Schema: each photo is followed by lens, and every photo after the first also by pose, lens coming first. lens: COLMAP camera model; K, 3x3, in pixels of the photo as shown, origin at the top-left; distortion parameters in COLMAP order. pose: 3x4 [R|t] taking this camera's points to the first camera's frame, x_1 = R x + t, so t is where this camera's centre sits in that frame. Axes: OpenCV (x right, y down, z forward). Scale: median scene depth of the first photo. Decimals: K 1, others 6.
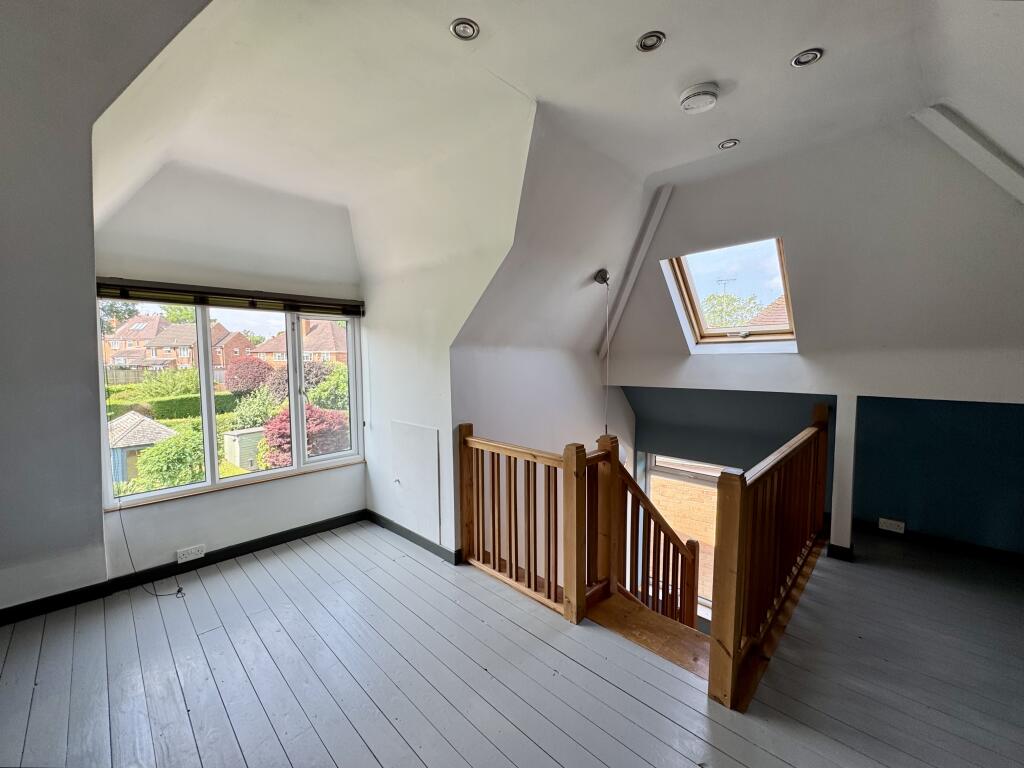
lens RADIAL K [[411.9, 0, 512.0], [0, 411.9, 384.0], [0, 0, 1]] dist [0.000866, 0.000070]
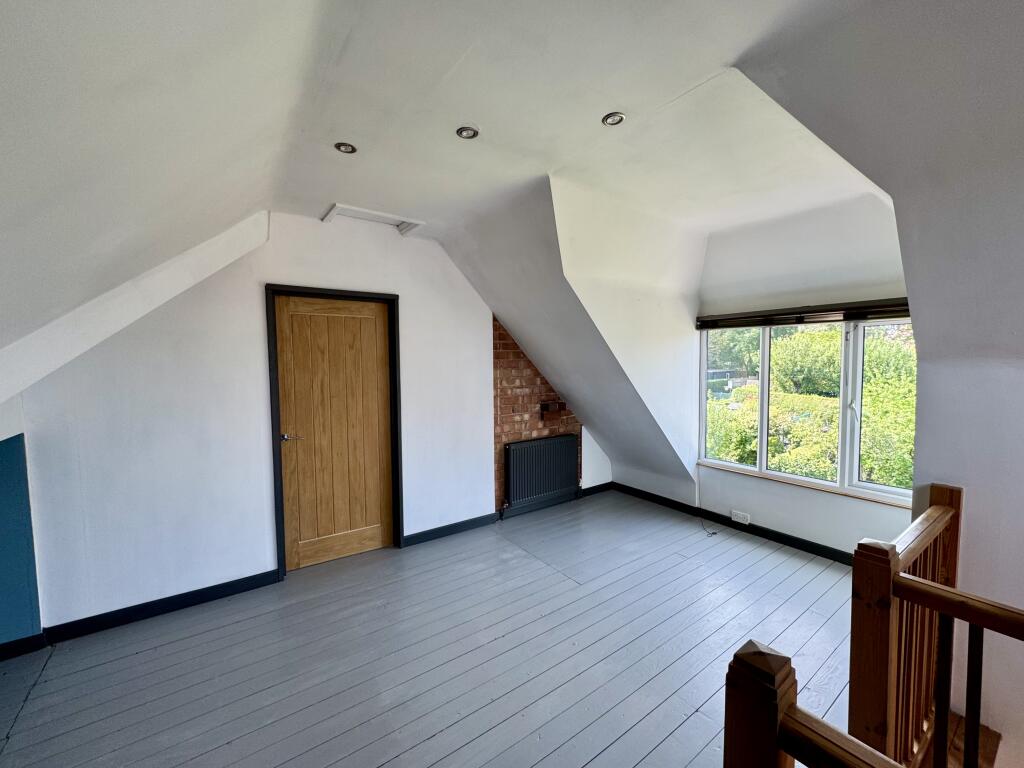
lens RADIAL K [[411.9, 0, 512.0], [0, 411.9, 384.0], [0, 0, 1]] dist [0.000866, 0.000070]
pose [[-0.166344, 0.067187, -0.983776, 0.580701], [-0.055793, 0.995436, 0.077417, -0.068067], [0.984488, 0.067766, -0.161836, 0.456410]]
